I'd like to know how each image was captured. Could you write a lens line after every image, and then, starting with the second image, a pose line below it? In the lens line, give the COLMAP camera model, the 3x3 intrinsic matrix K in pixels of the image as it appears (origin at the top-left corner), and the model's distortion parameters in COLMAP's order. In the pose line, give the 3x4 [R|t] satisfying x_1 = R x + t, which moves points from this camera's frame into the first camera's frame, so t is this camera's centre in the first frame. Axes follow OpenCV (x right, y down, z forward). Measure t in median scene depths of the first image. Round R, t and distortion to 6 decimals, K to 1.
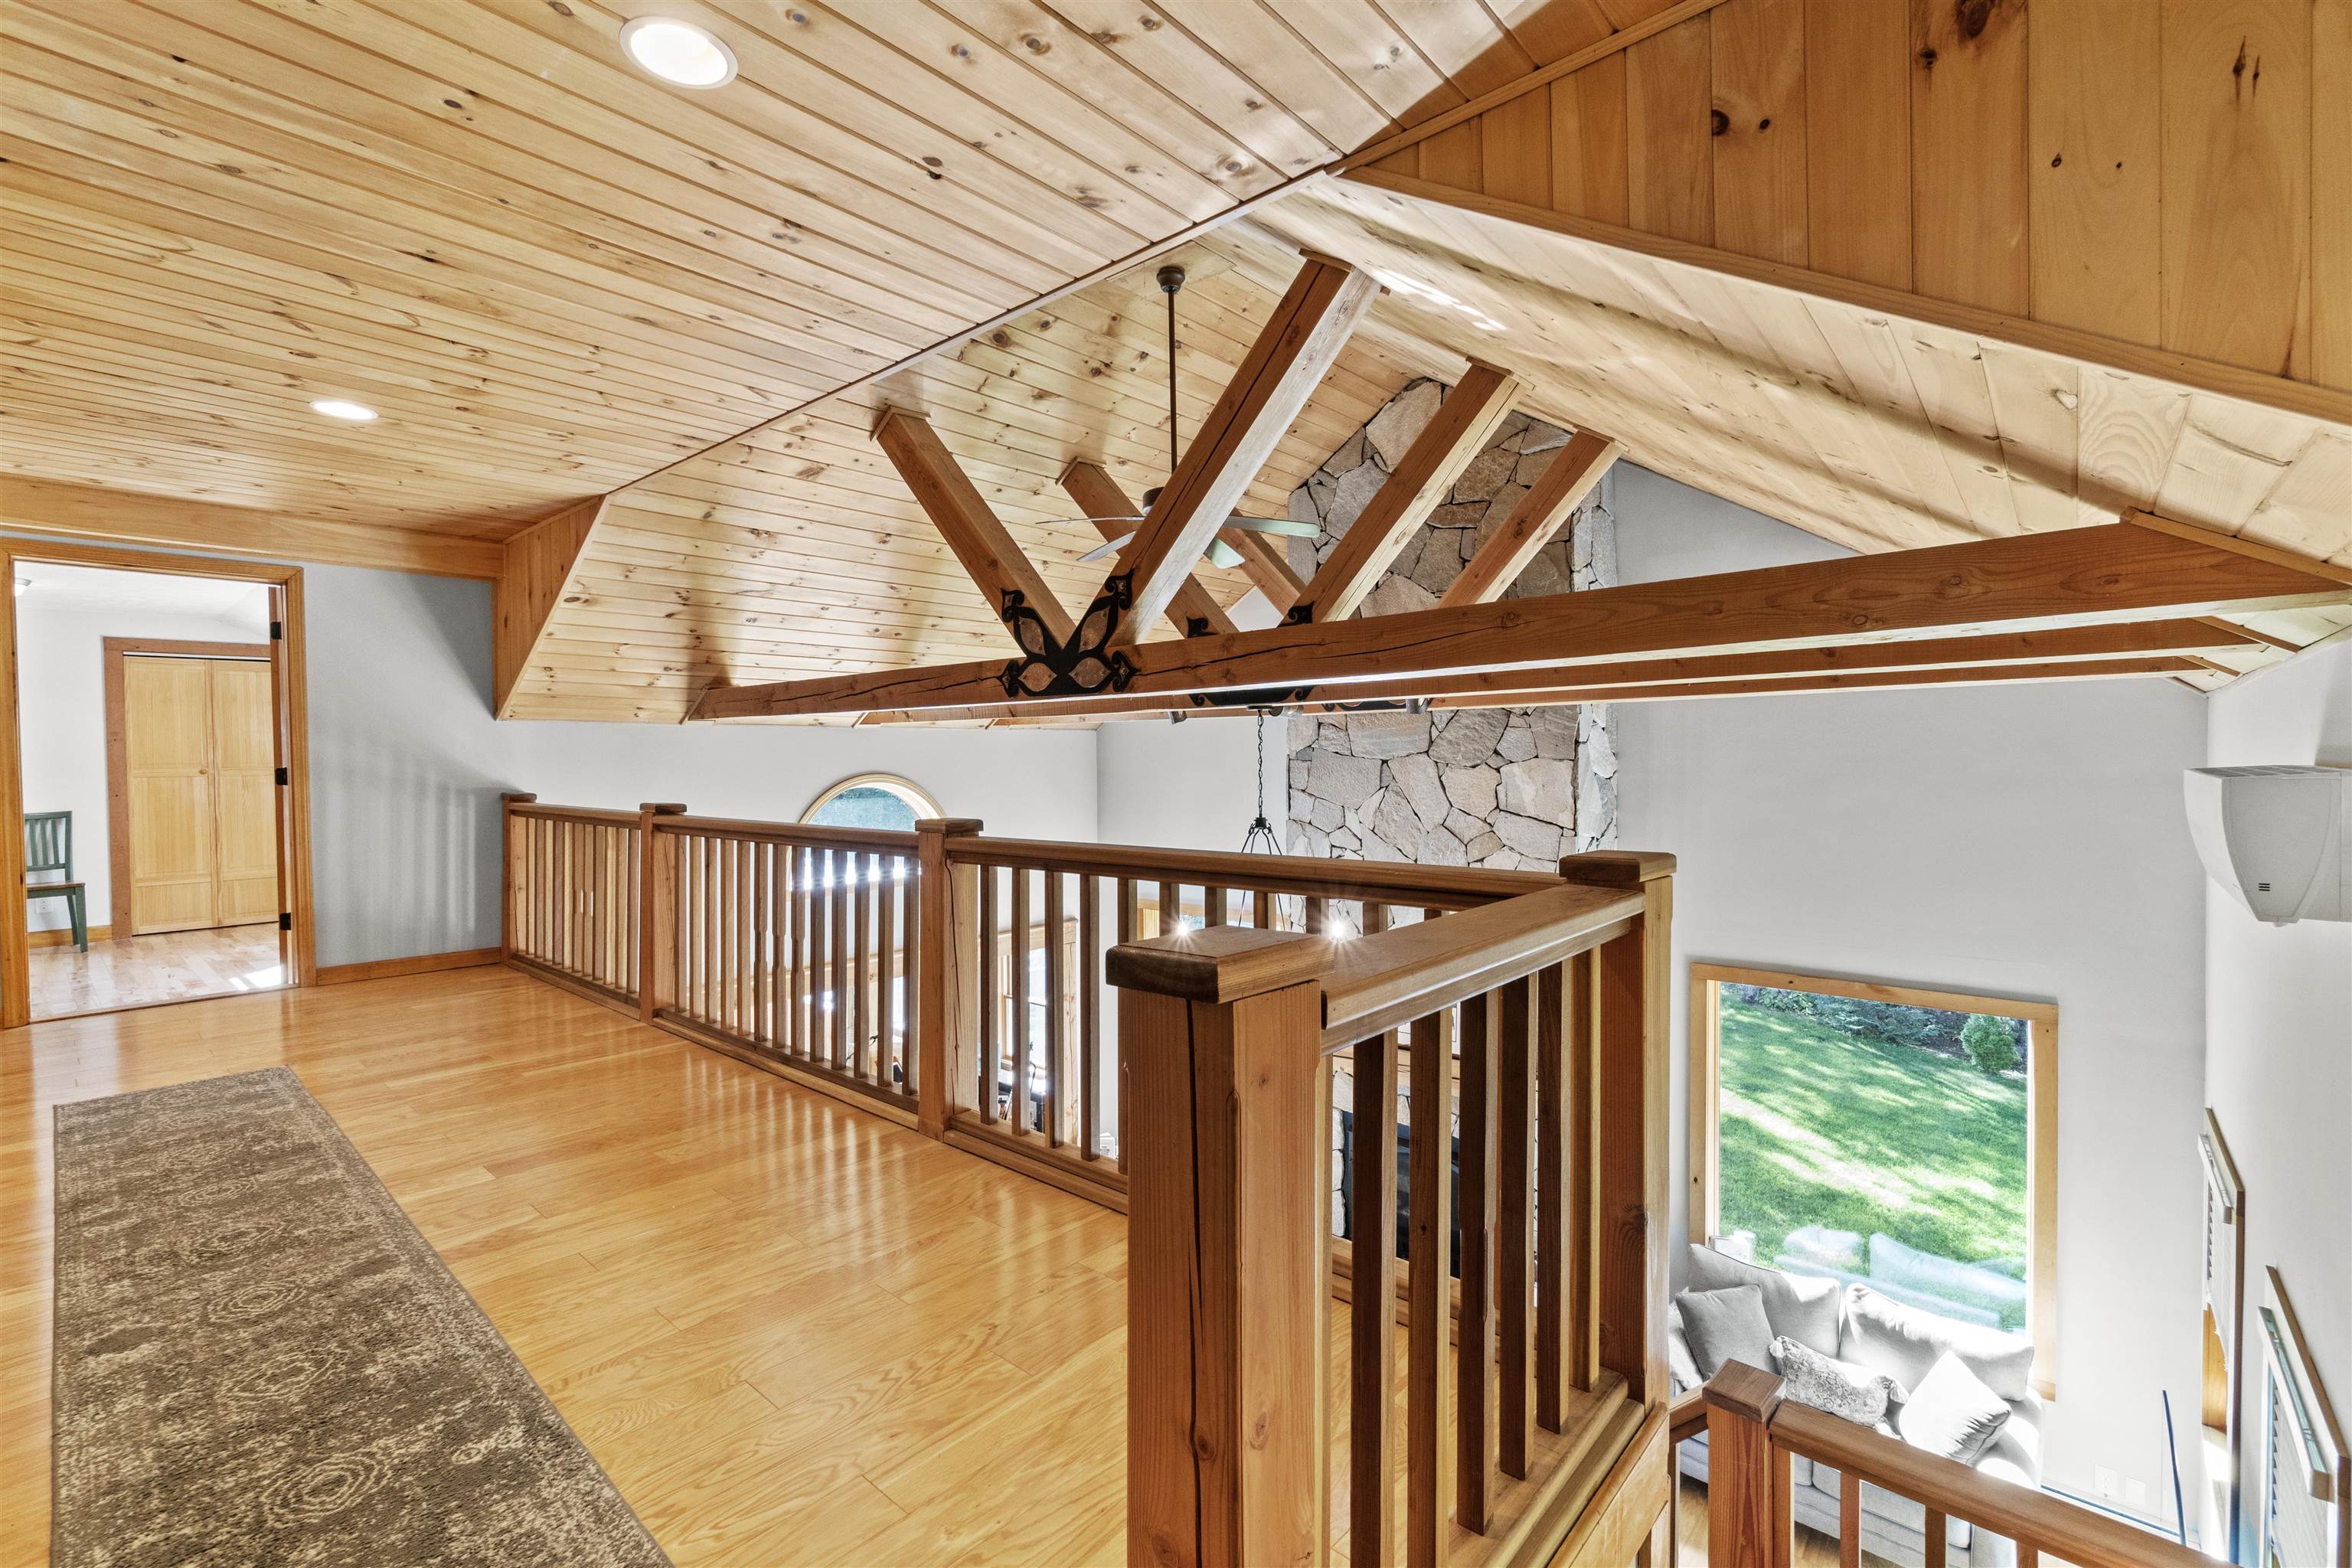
lens RADIAL K [[1039.5, 0, 1163.1], [0, 1039.5, 769.4], [0, 0, 1]] dist [-0.001851, -0.000128]
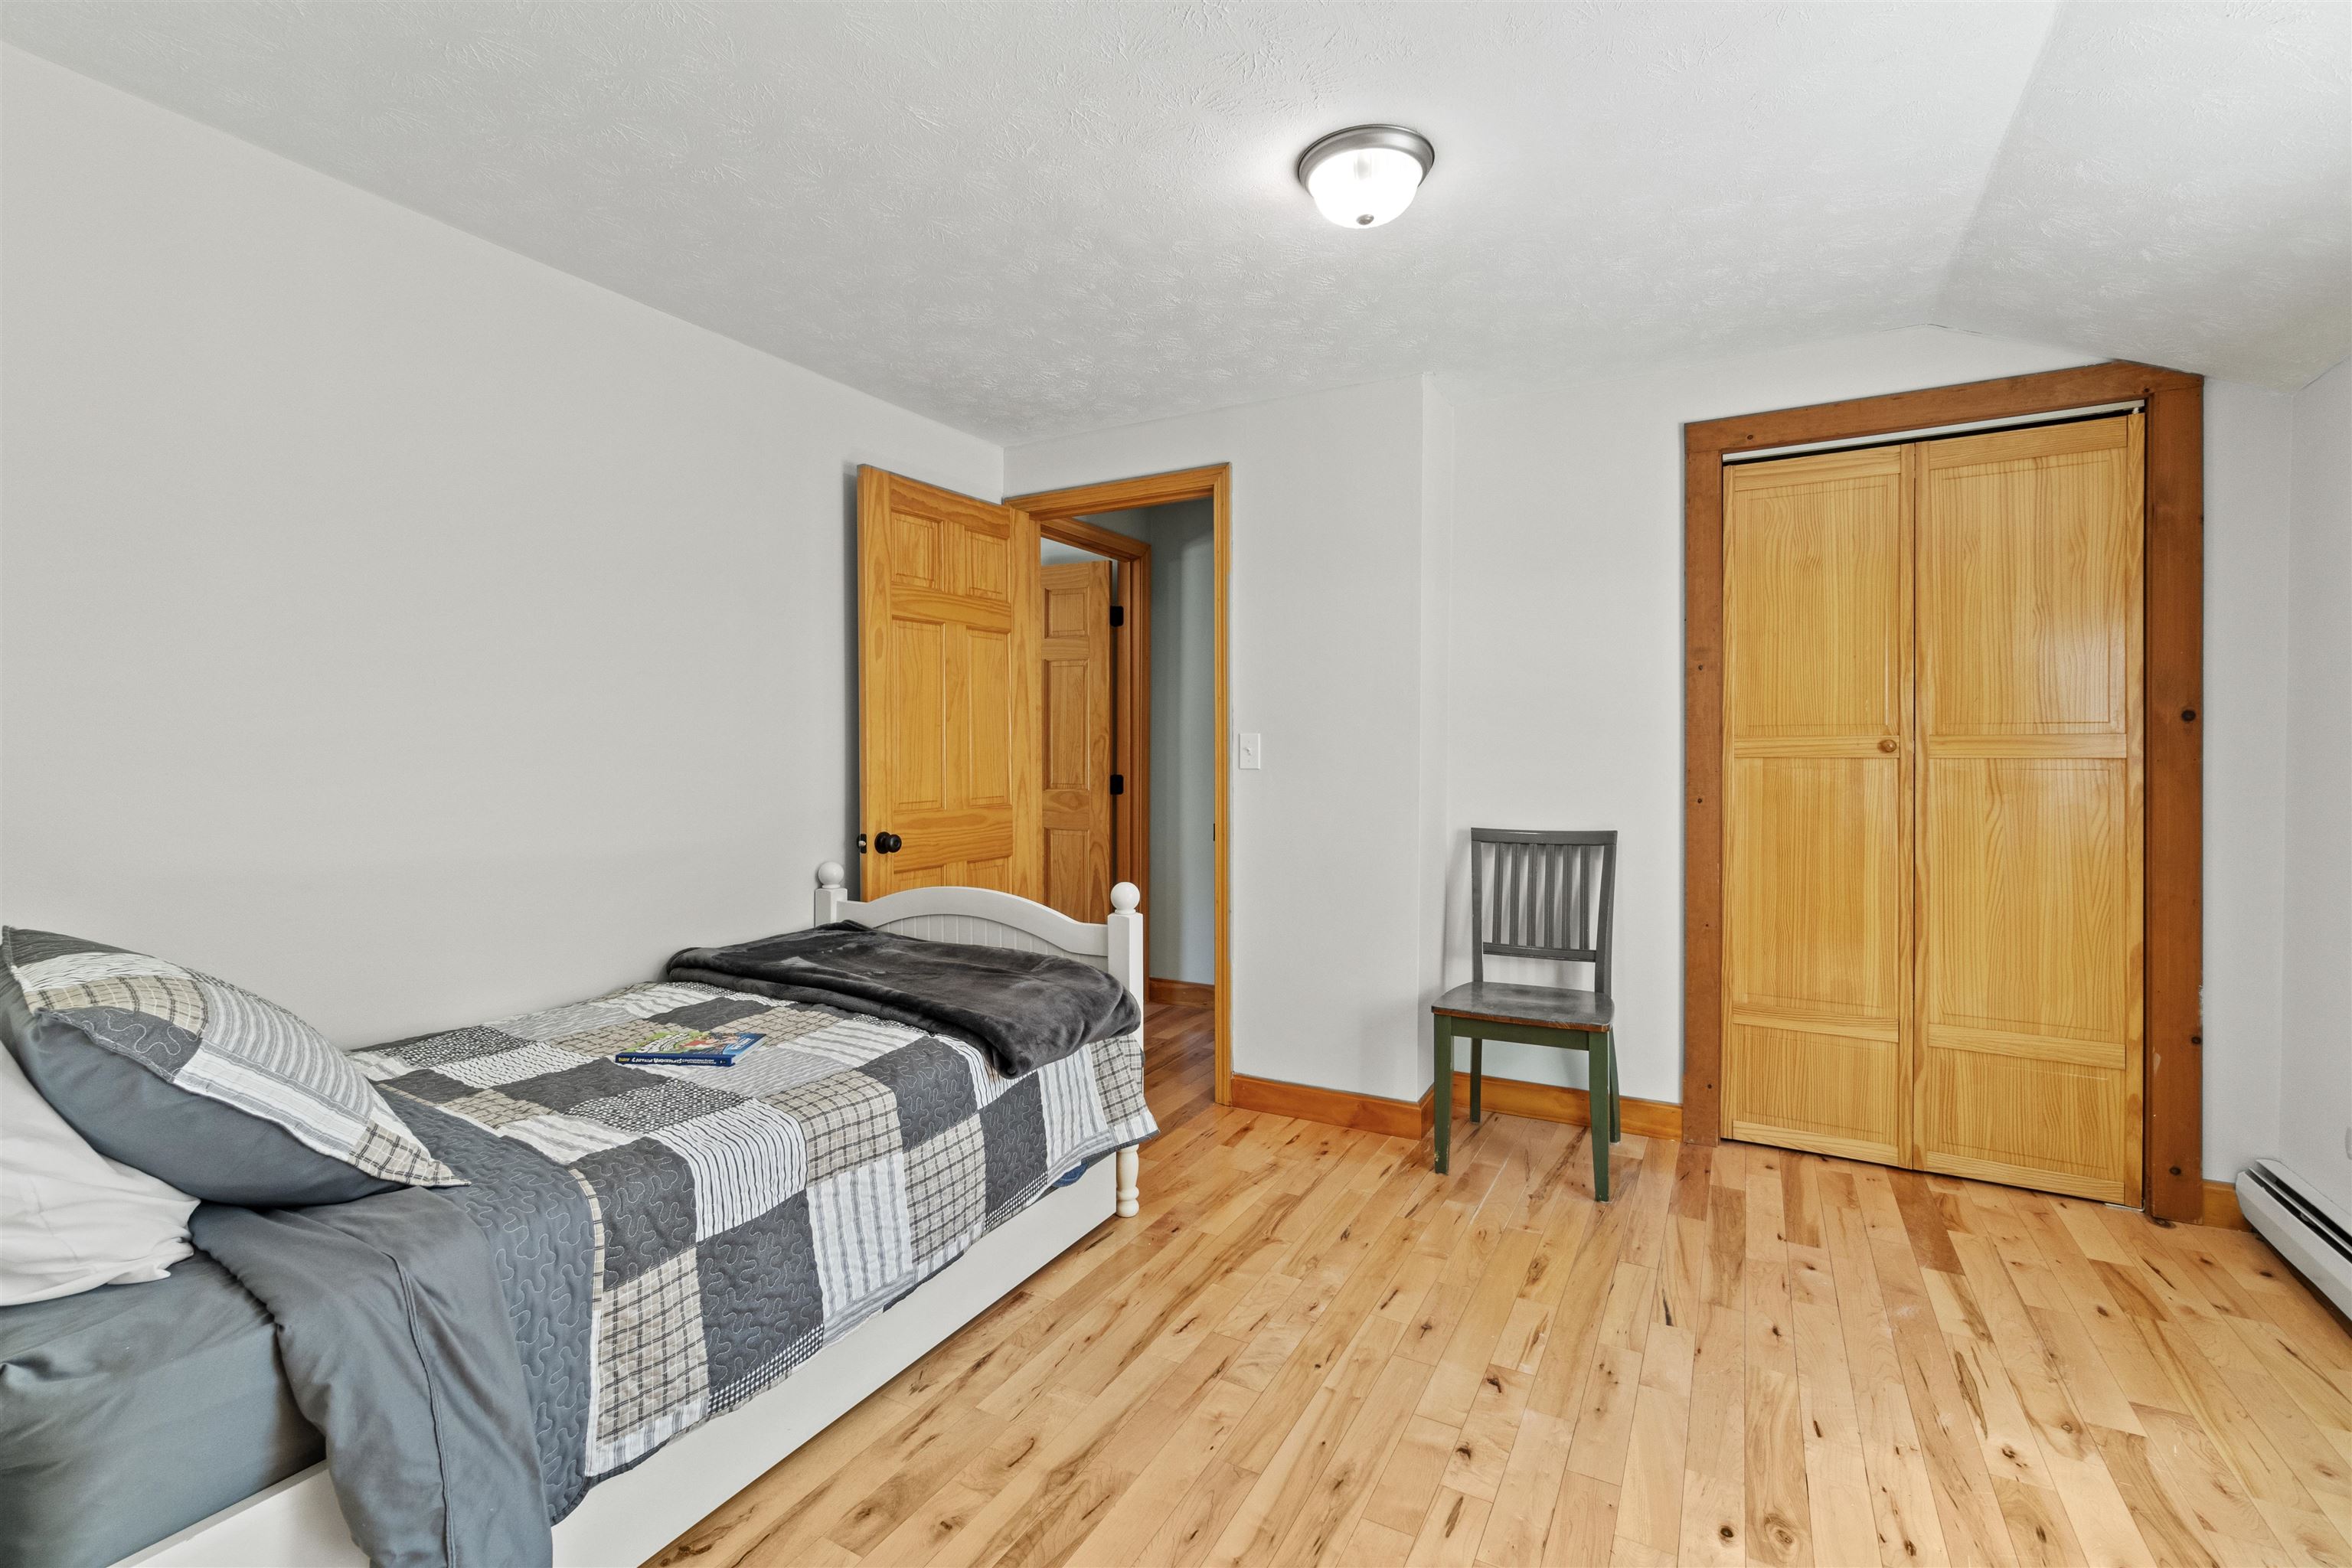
lens RADIAL K [[1039.5, 0, 1166.9], [0, 1039.5, 770.8], [0, 0, 1]] dist [-0.001851, -0.000128]
pose [[0.182393, 0.022579, -0.982966, -0.608988], [-0.014748, 0.999687, 0.020226, 0.007411], [0.983115, 0.010808, 0.182669, 0.681474]]
